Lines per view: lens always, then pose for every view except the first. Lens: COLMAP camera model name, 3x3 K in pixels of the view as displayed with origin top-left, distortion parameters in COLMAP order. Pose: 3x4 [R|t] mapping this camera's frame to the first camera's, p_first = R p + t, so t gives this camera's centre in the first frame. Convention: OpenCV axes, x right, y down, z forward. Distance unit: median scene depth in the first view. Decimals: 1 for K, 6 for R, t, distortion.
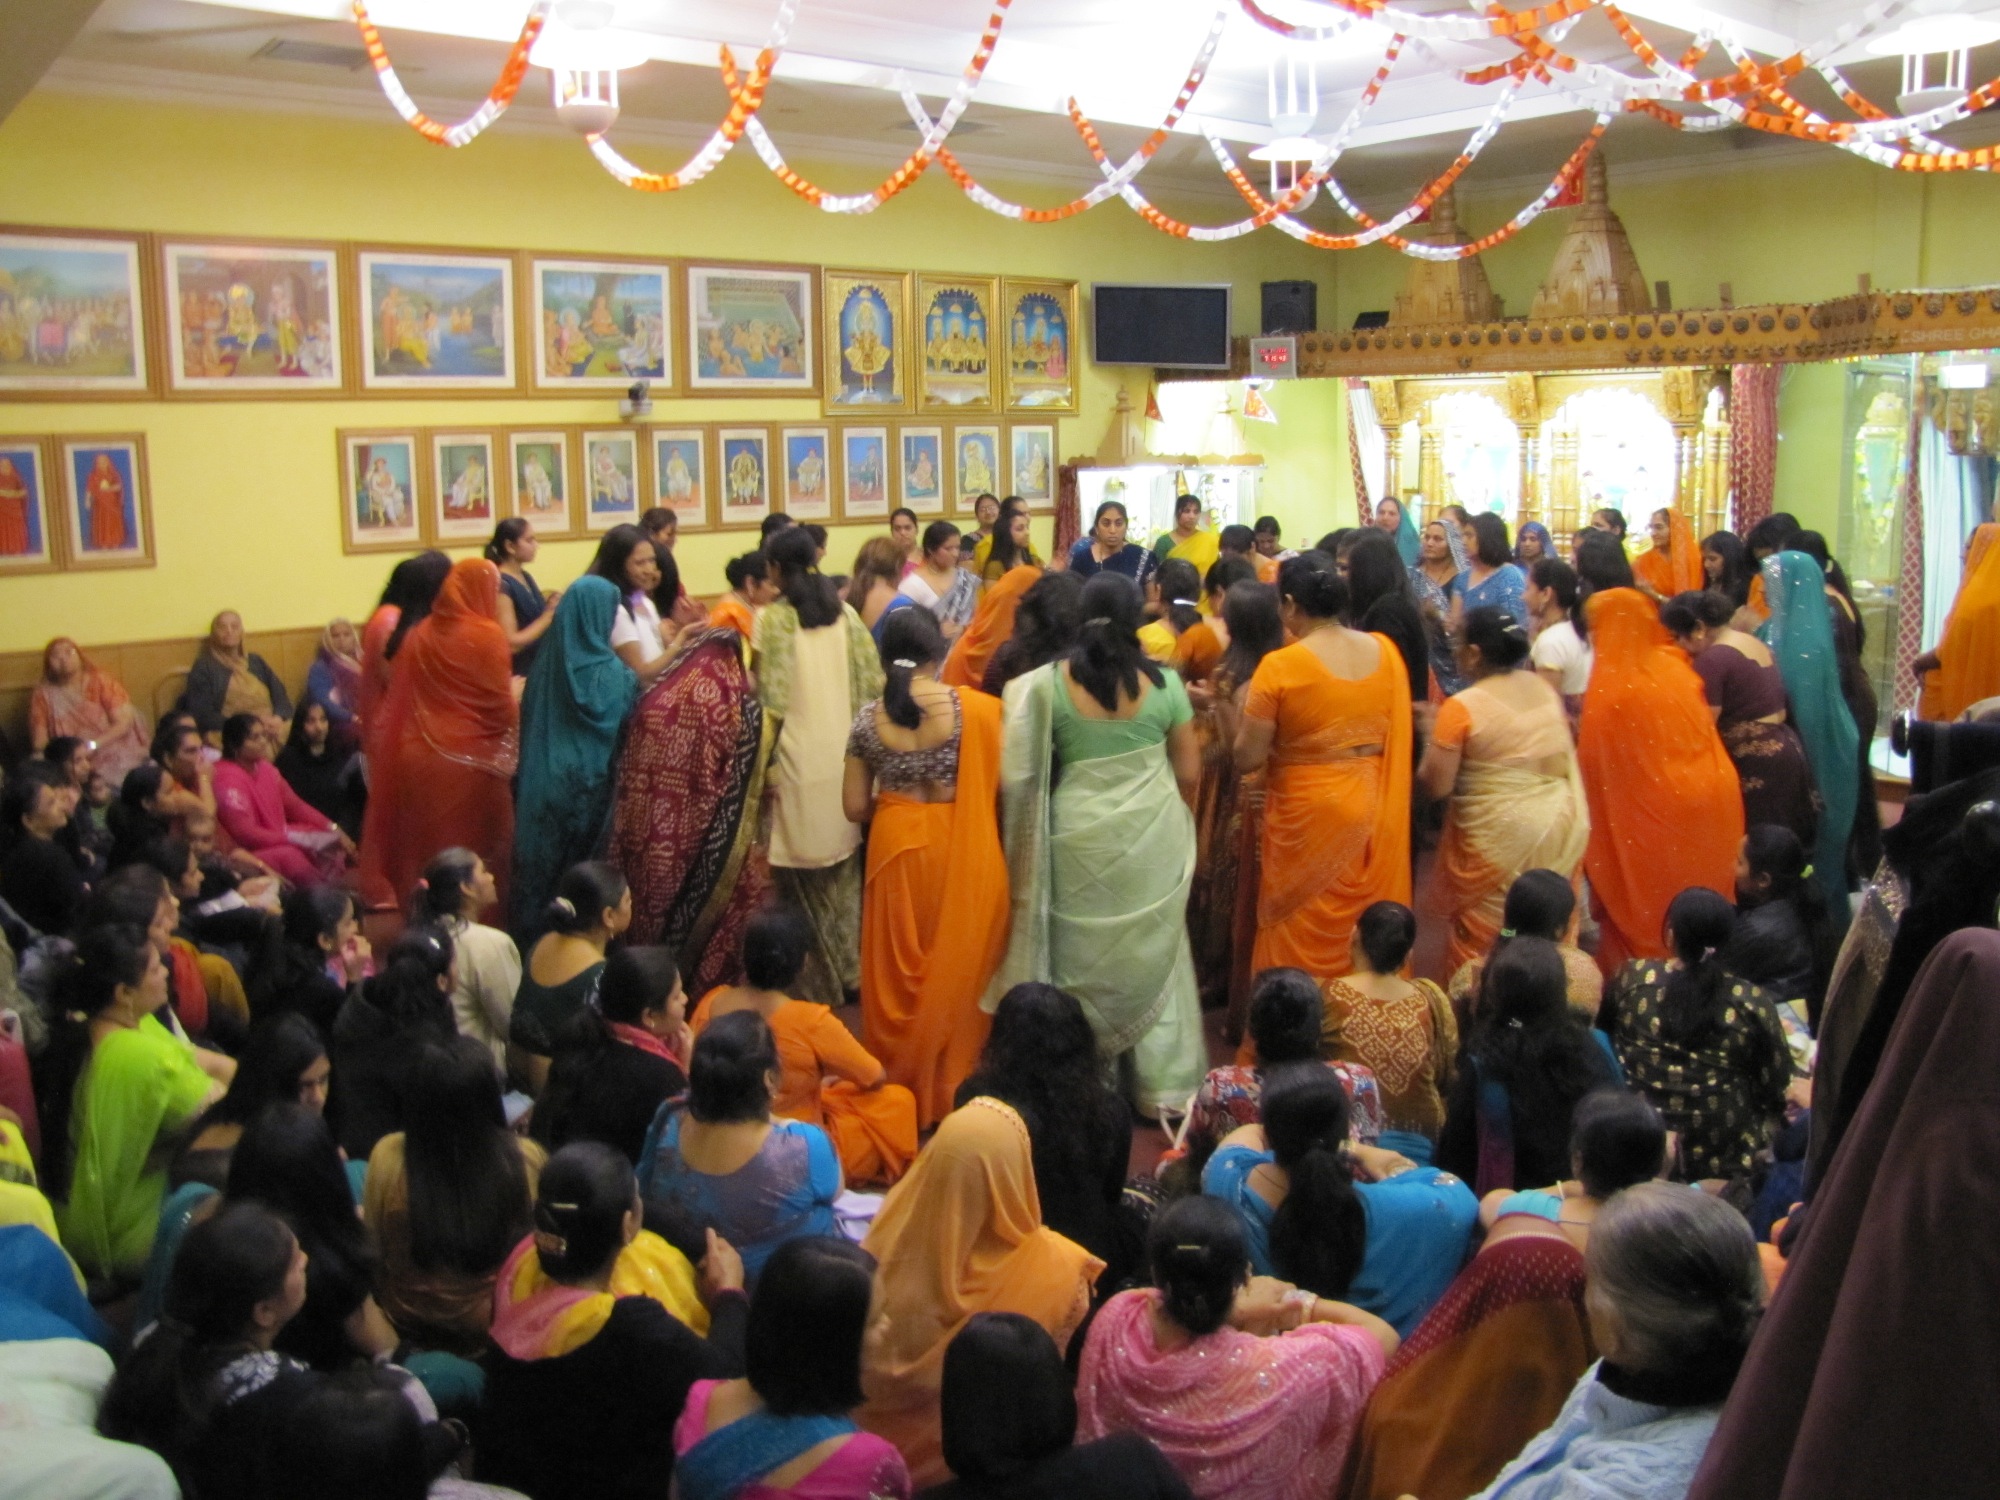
lens RADIAL K [[1658.3, 0, 975.8], [0, 1658.3, 707.9], [0, 0, 1]] dist [-0.185651, 0.158009]
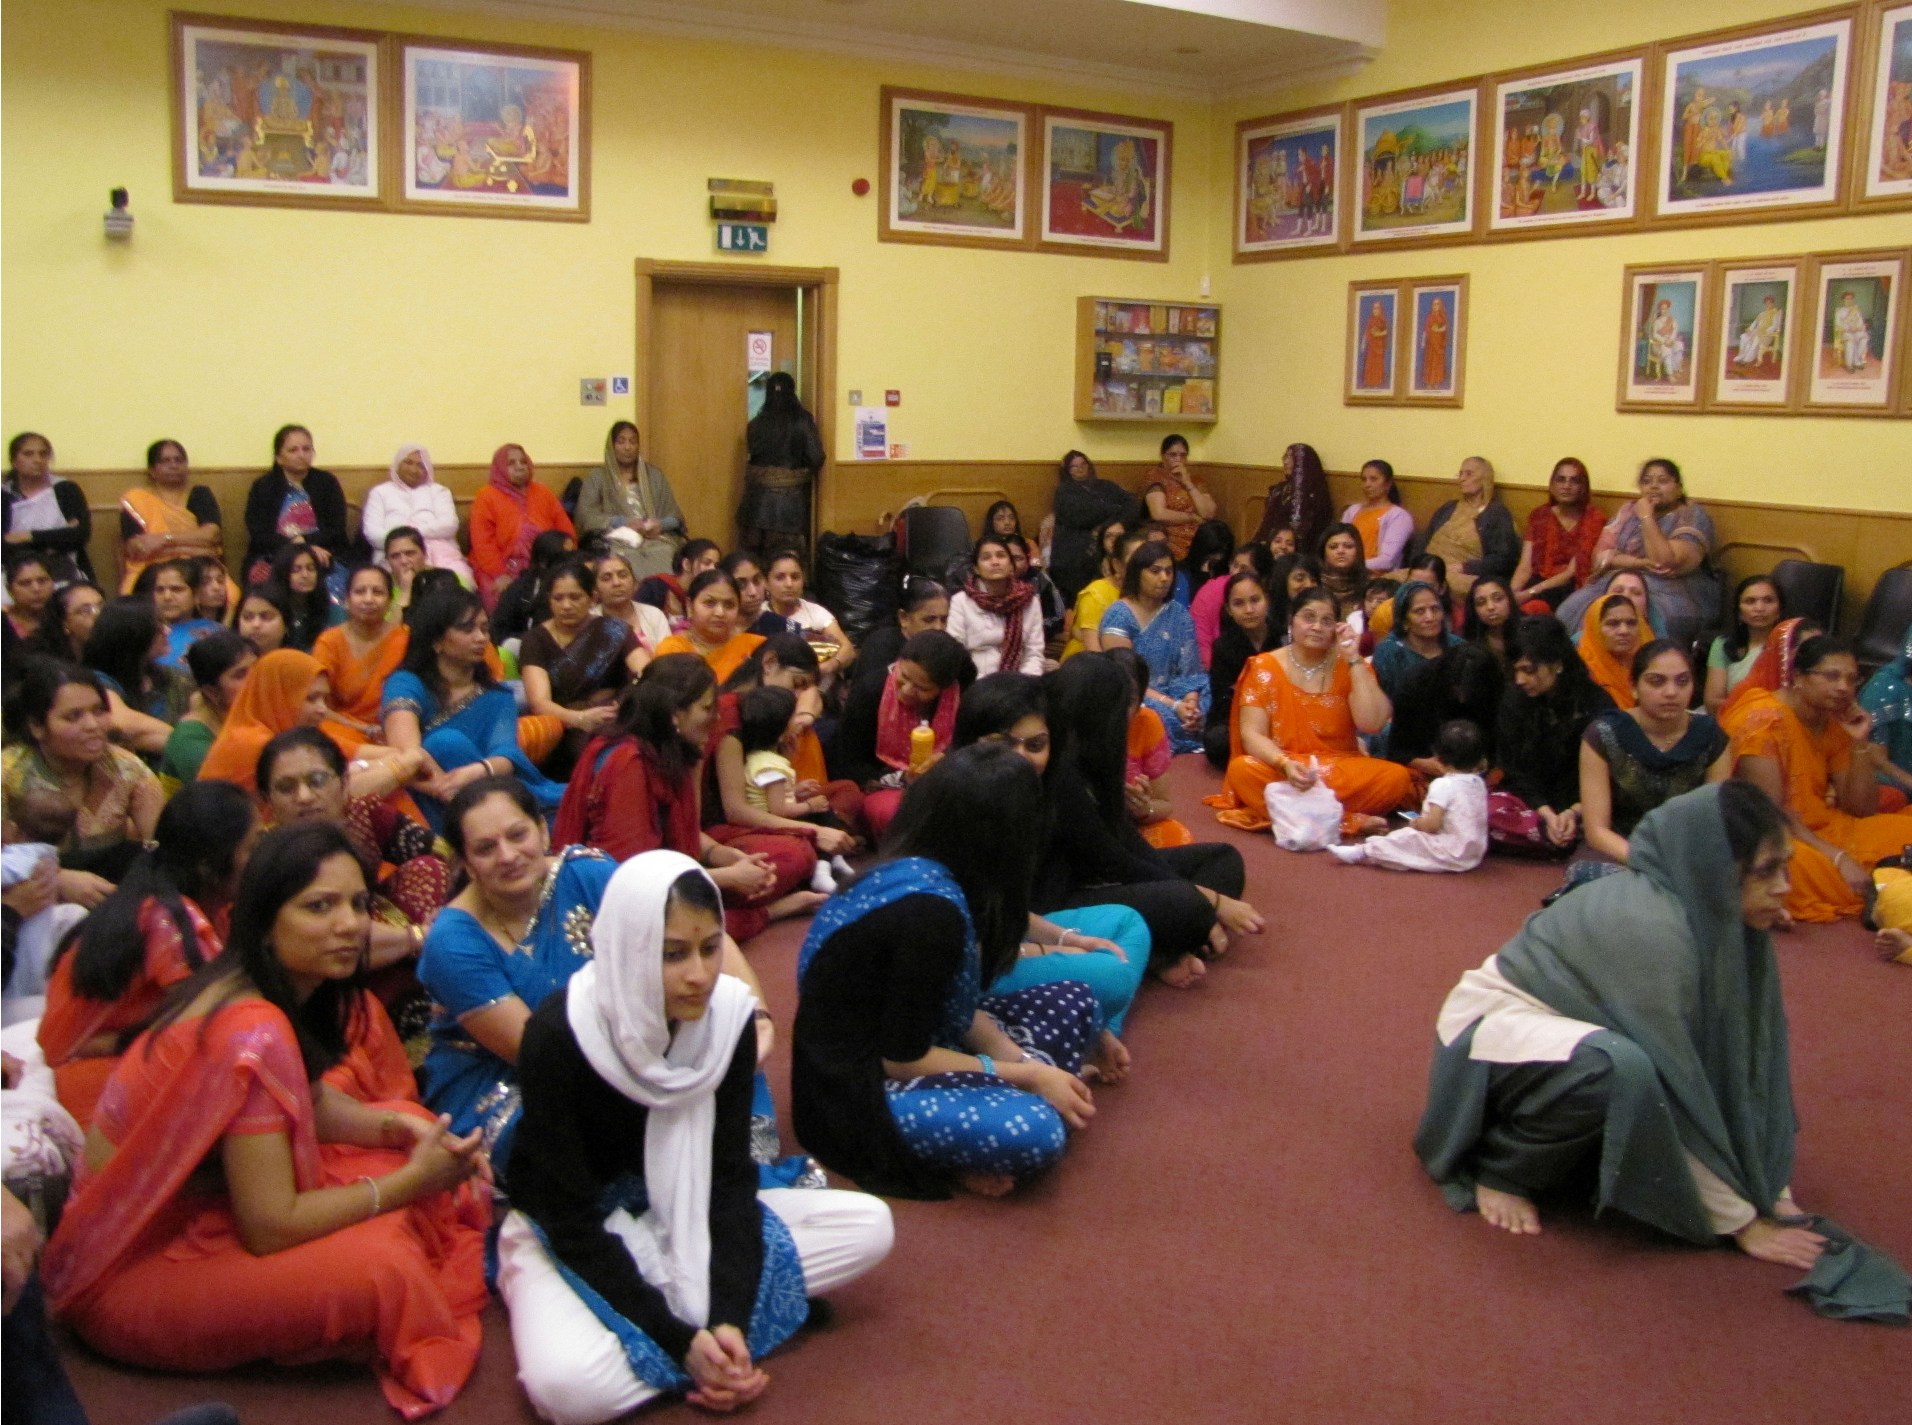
lens RADIAL K [[1660.4, 0, 953.6], [0, 1660.4, 668.8], [0, 0, 1]] dist [-0.199080, 0.188494]
pose [[-0.138564, 0.167541, -0.976079, 0.523558], [-0.170875, 0.966761, 0.190199, -0.065022], [0.975501, 0.193142, -0.105329, 0.771575]]
